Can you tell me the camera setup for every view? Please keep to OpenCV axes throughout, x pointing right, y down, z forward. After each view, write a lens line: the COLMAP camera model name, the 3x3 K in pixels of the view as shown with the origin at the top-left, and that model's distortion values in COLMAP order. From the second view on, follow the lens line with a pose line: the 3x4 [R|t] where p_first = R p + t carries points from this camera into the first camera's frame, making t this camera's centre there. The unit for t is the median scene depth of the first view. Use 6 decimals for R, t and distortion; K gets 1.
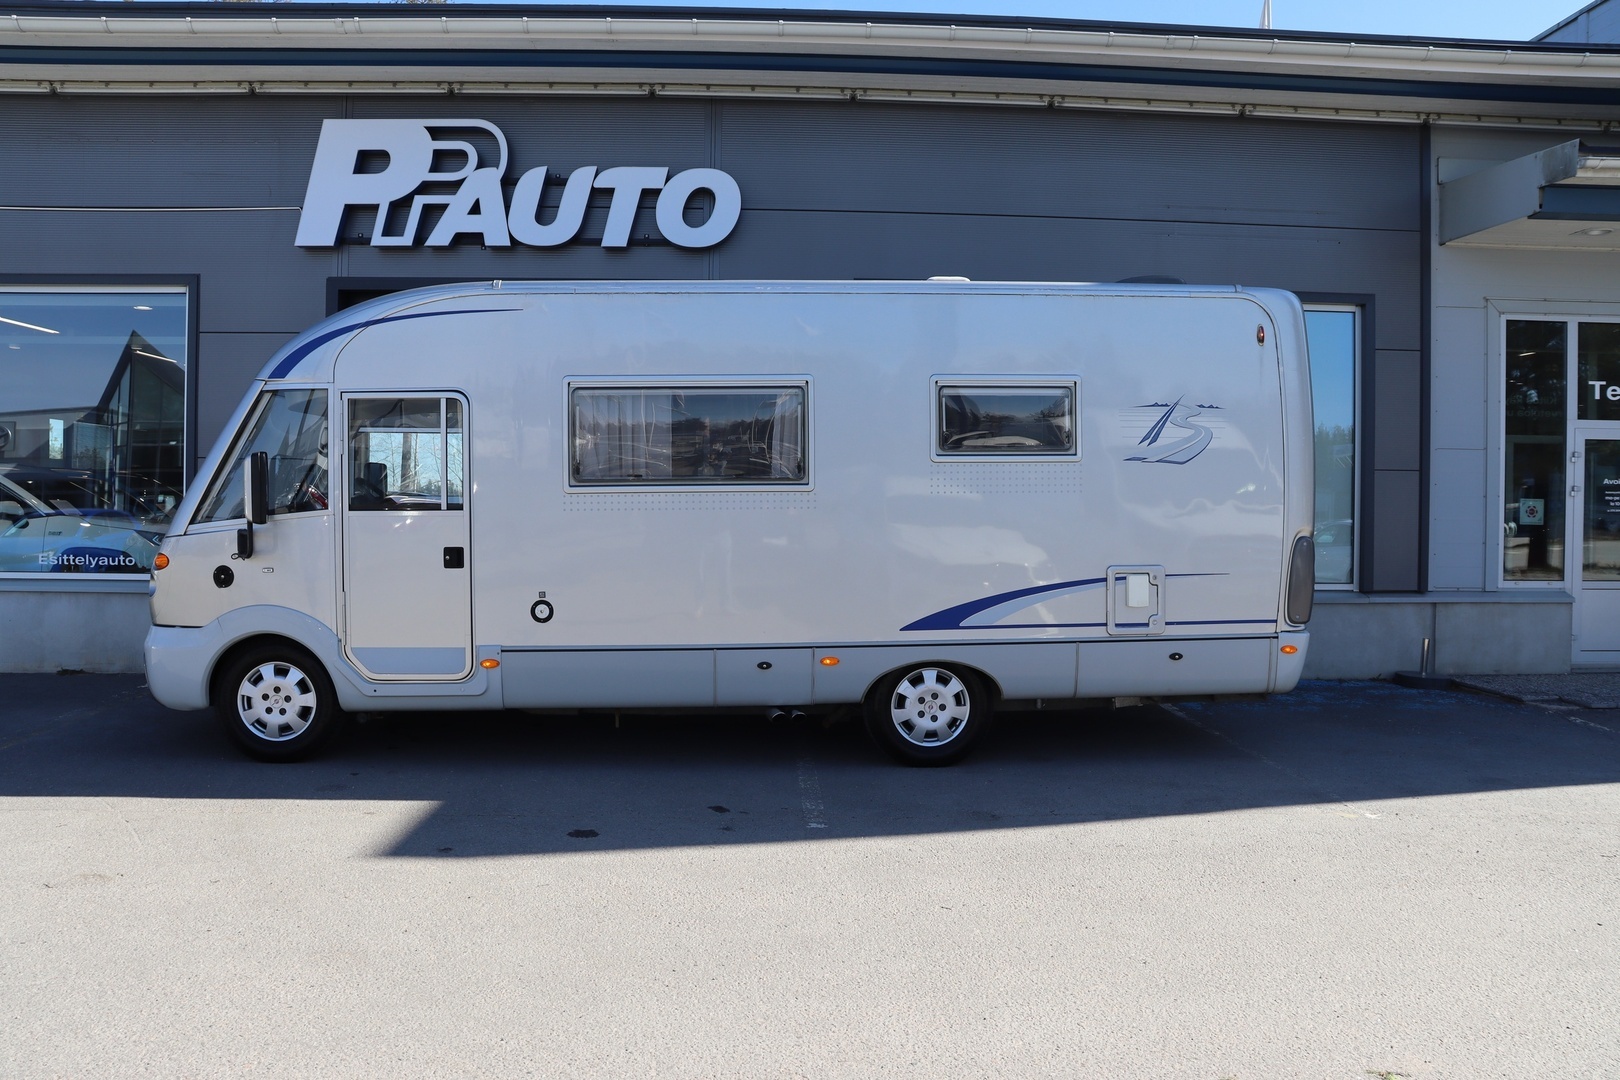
lens RADIAL K [[1306.4, 0, 797.5], [0, 1306.4, 535.6], [0, 0, 1]] dist [-0.137264, 0.054129]
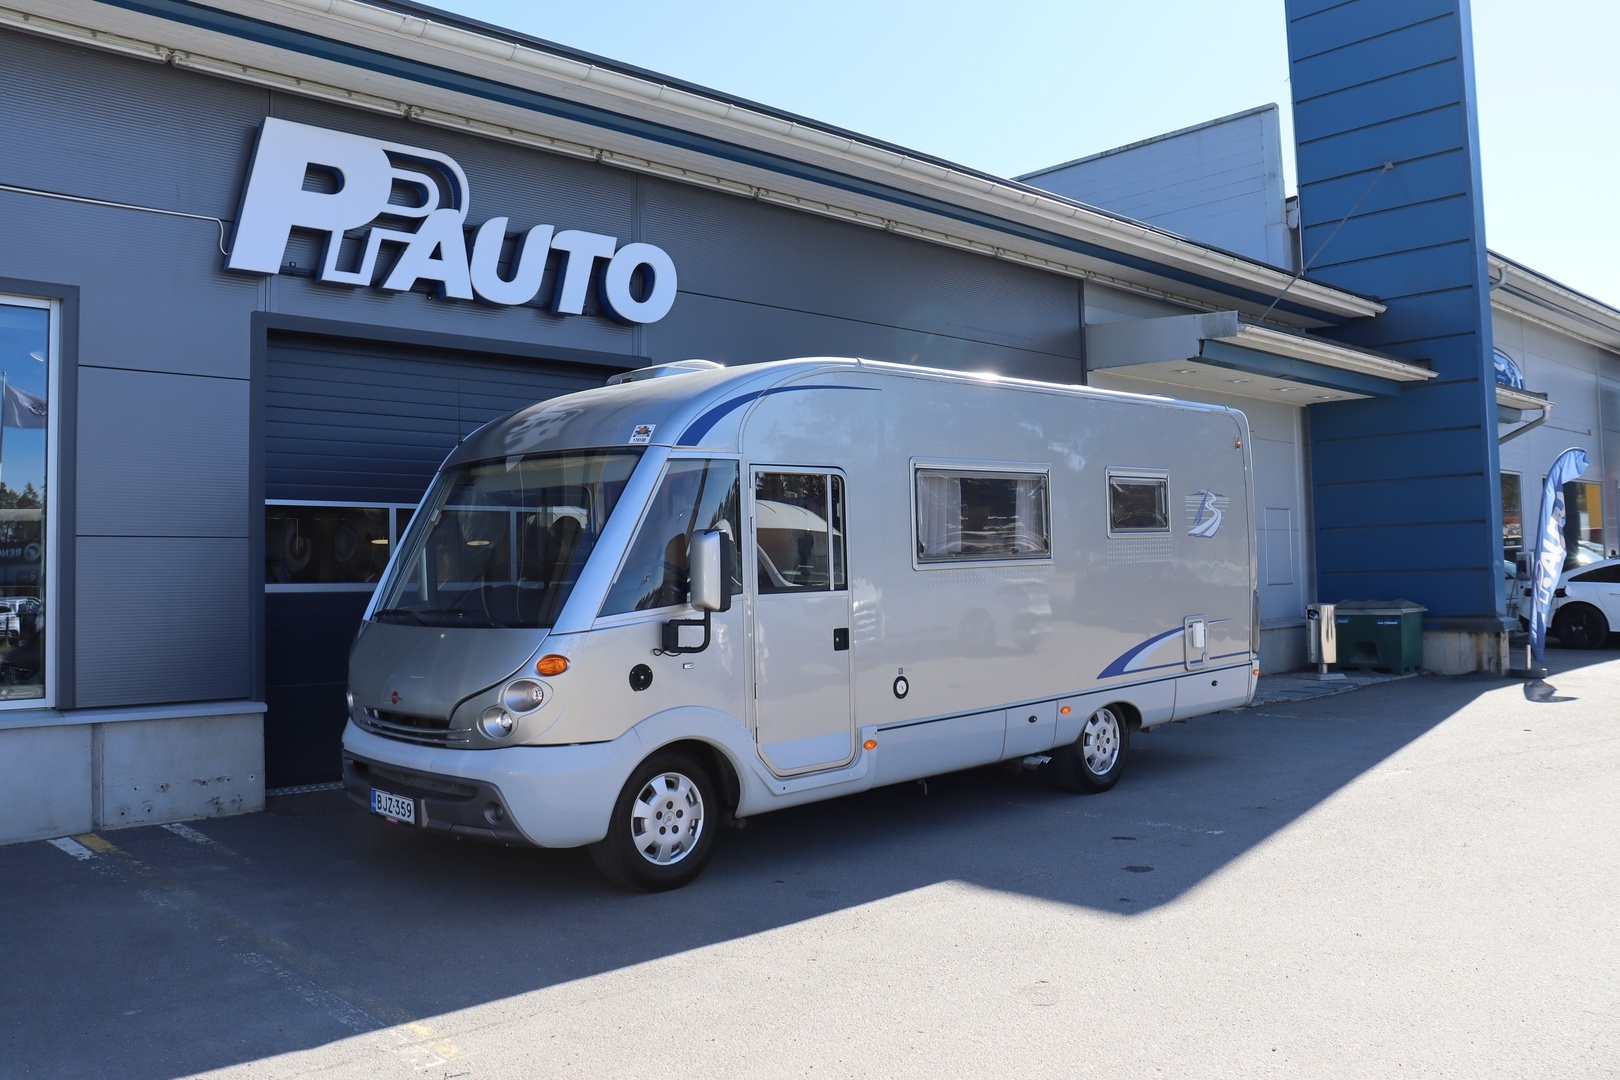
lens RADIAL K [[1306.4, 0, 811.7], [0, 1306.4, 540.3], [0, 0, 1]] dist [-0.137264, 0.054129]
pose [[0.755103, -0.005644, 0.655582, -0.884235], [0.043557, 0.998185, -0.041576, -0.016552], [-0.654158, 0.059949, 0.753978, 0.259725]]
